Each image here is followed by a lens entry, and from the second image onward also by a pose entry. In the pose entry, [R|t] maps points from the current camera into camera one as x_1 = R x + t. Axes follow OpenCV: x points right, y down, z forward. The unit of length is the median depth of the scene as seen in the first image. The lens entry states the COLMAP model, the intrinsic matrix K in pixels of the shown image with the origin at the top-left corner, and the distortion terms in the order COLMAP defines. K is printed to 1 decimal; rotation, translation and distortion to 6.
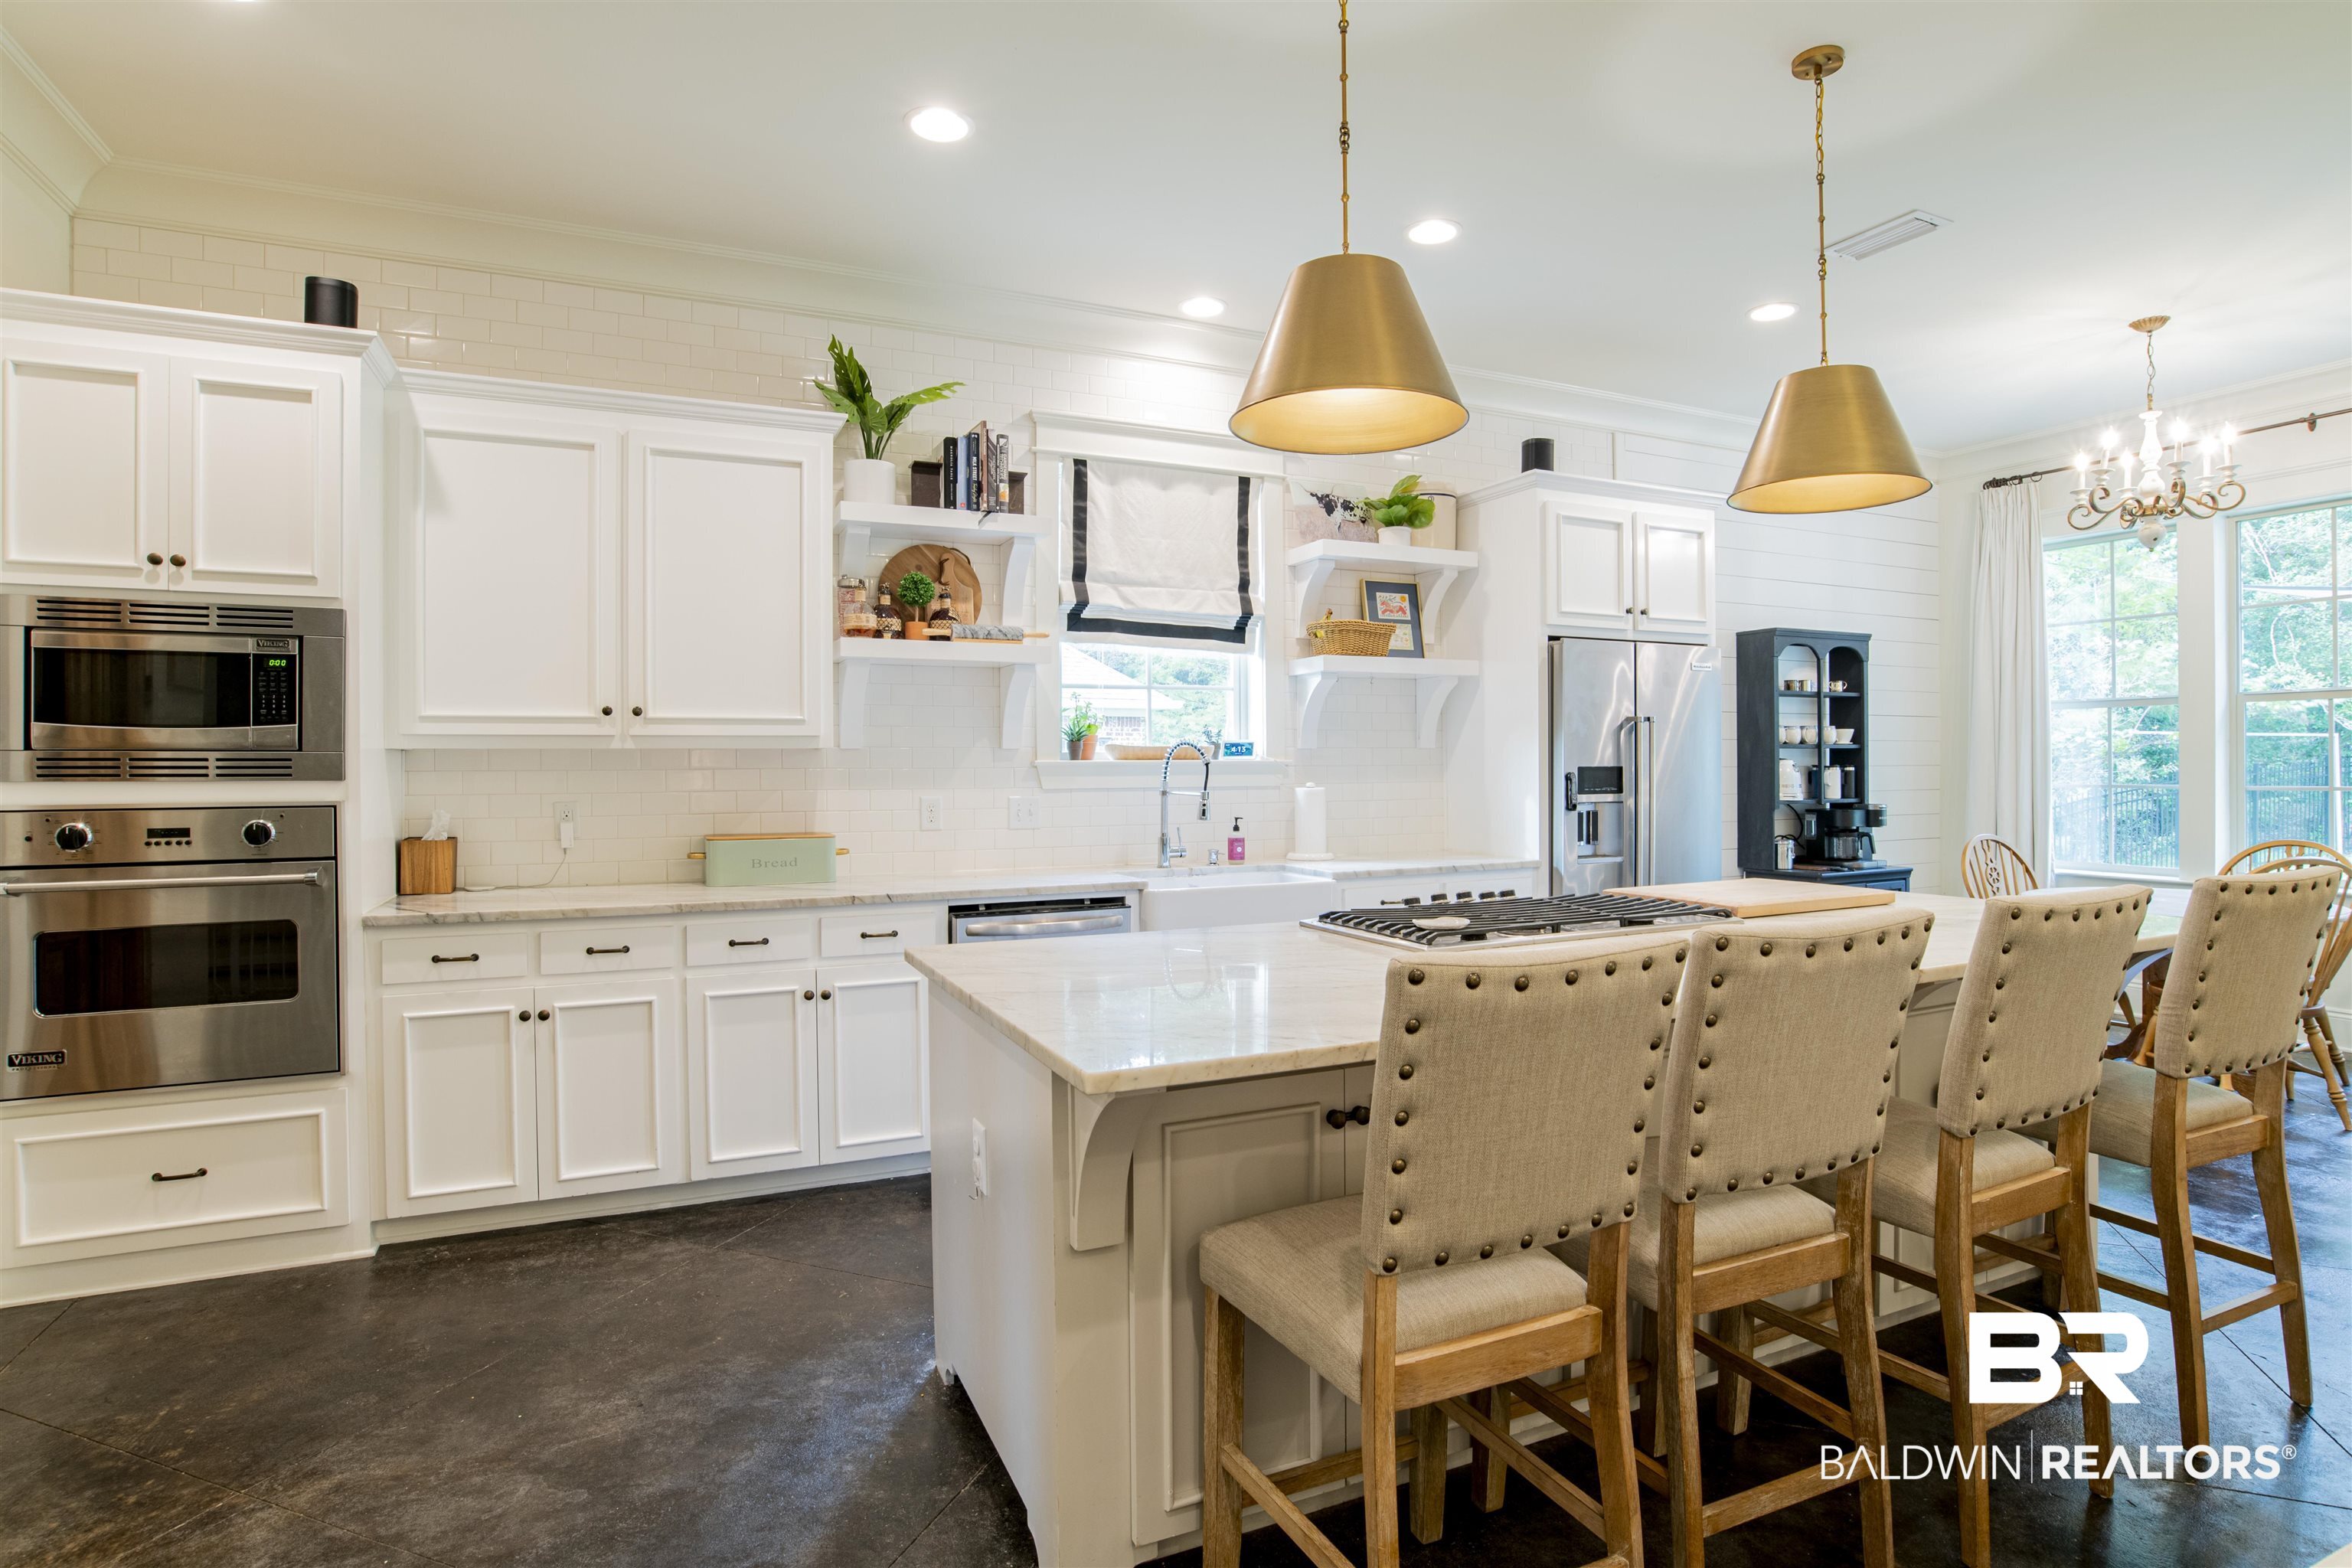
lens RADIAL K [[1199.4, 0, 1199.7], [0, 1199.4, 774.5], [0, 0, 1]] dist [-0.043013, 0.006043]
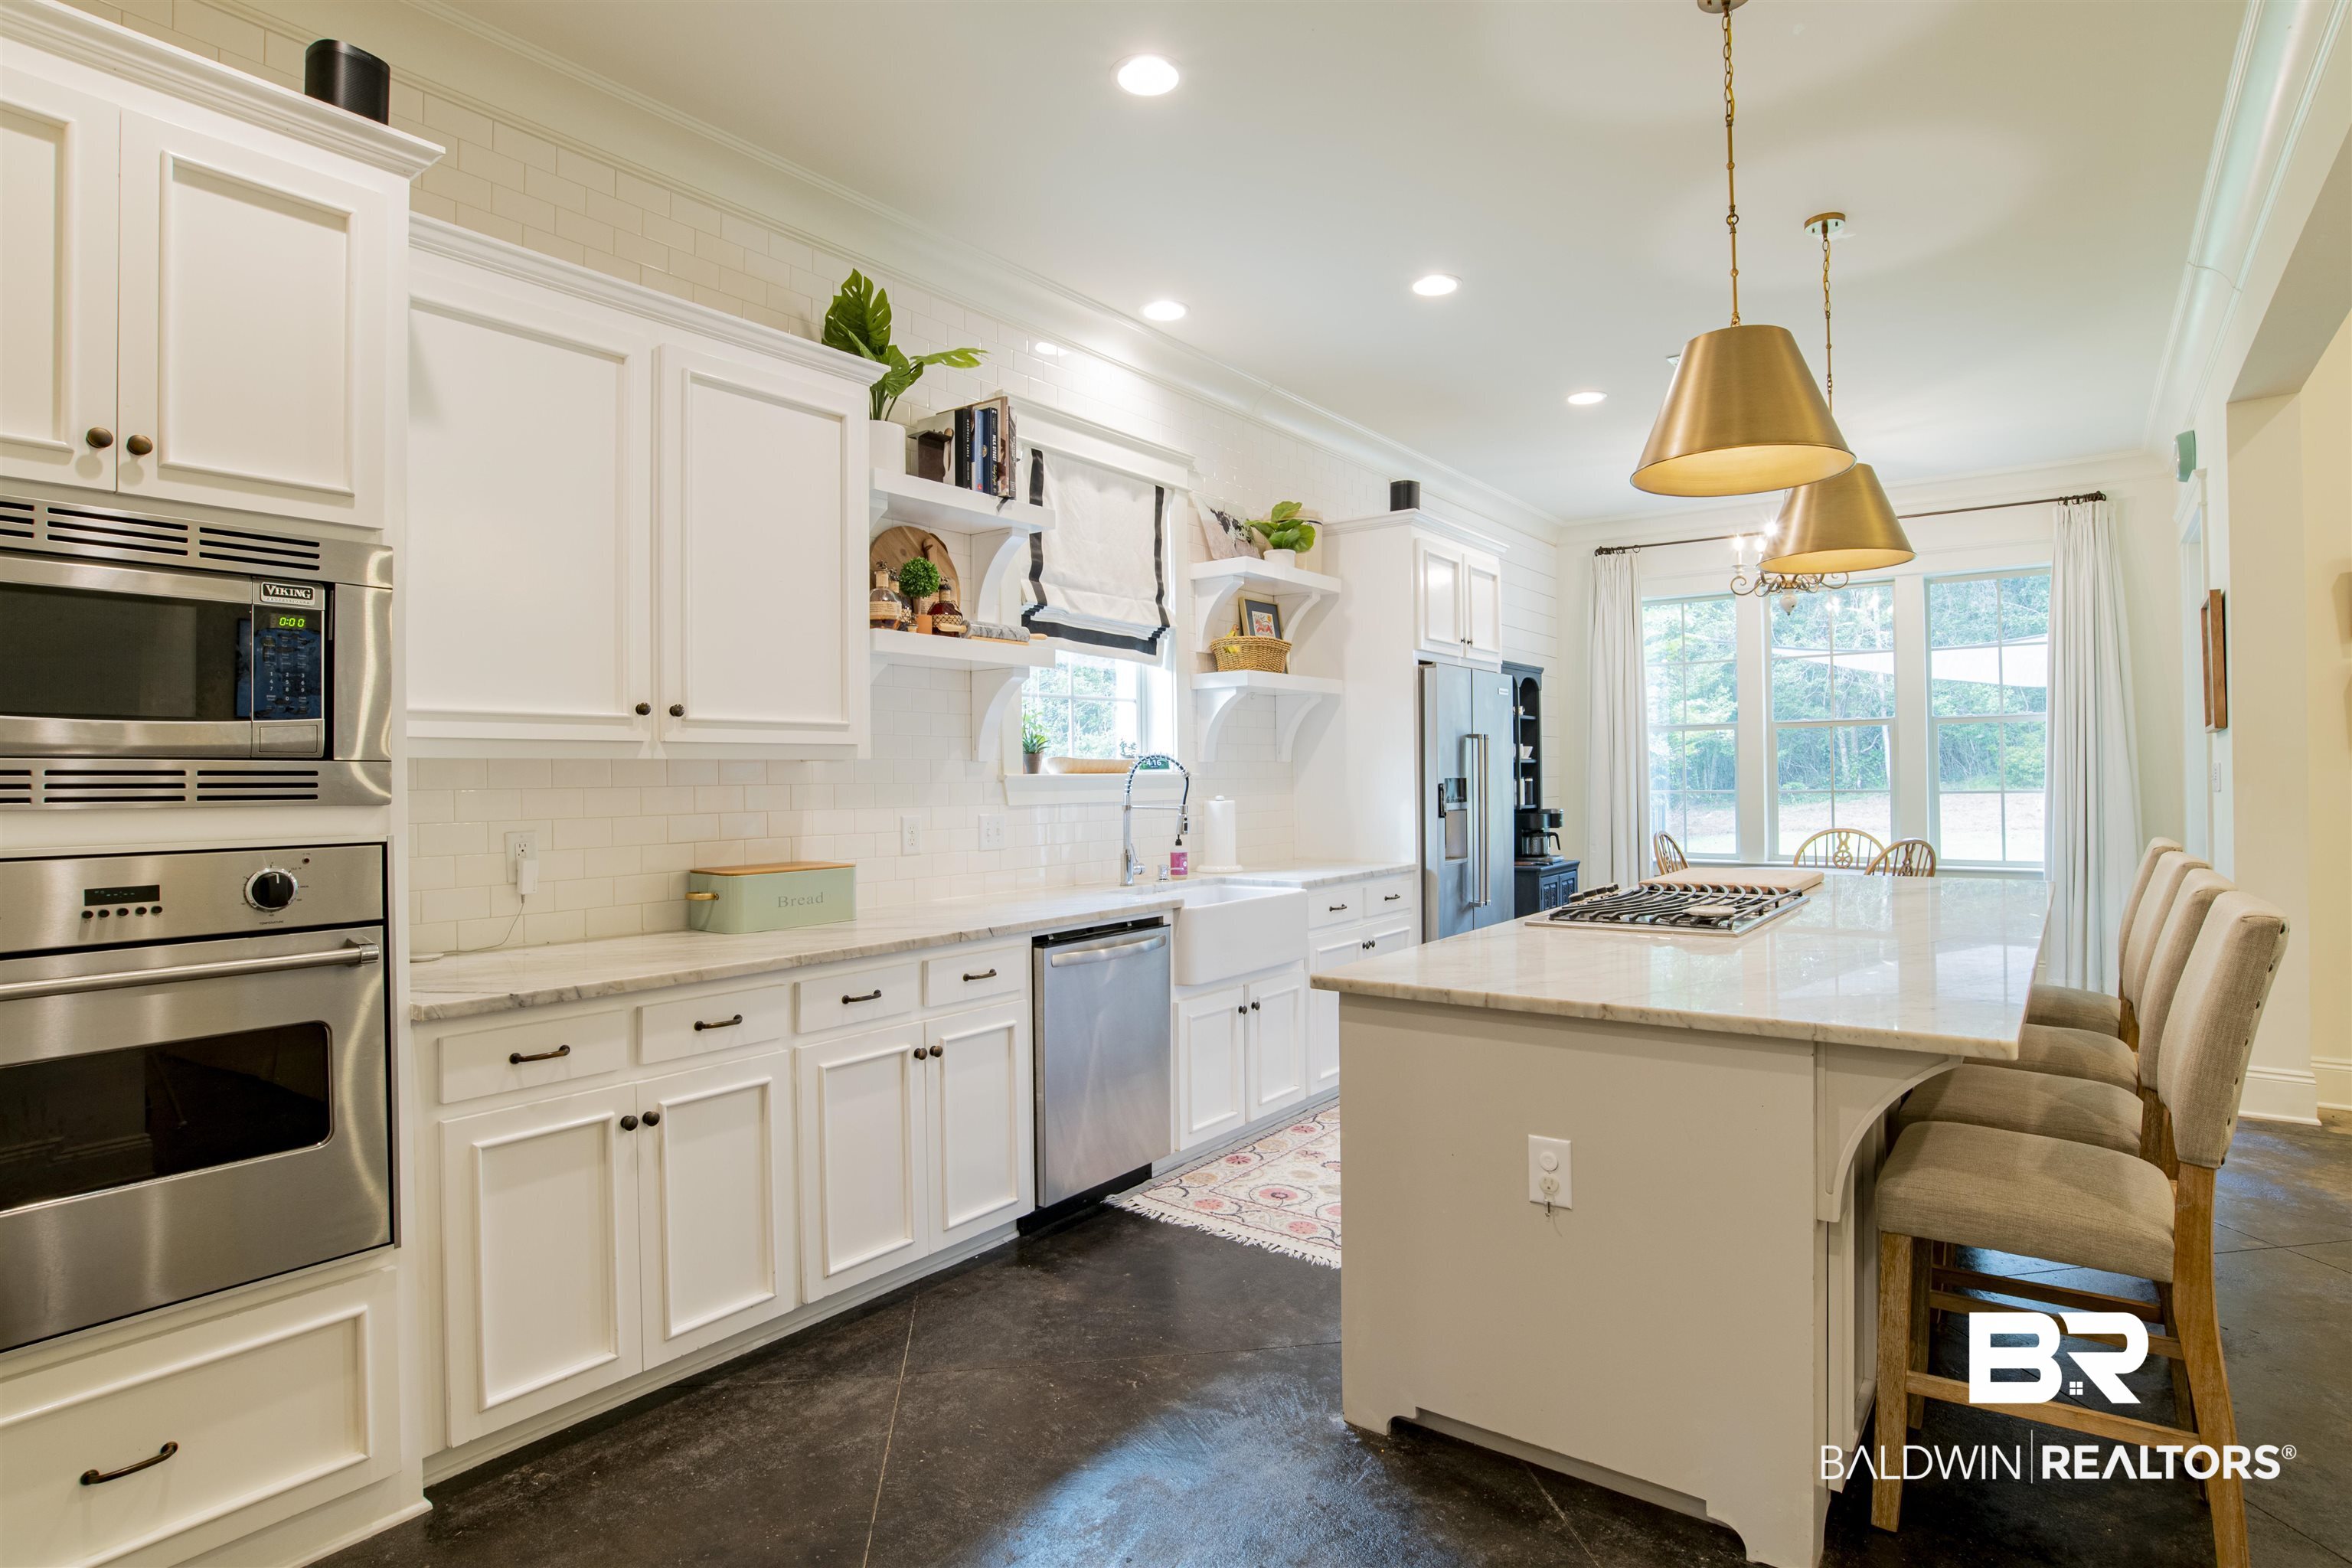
lens RADIAL K [[1199.4, 0, 1200.4], [0, 1199.4, 775.0], [0, 0, 1]] dist [-0.043013, 0.006043]
pose [[0.876851, -0.004988, 0.480736, -0.523138], [0.012226, 0.999854, -0.011926, 0.001699], [-0.480606, 0.016335, 0.876784, 0.157545]]
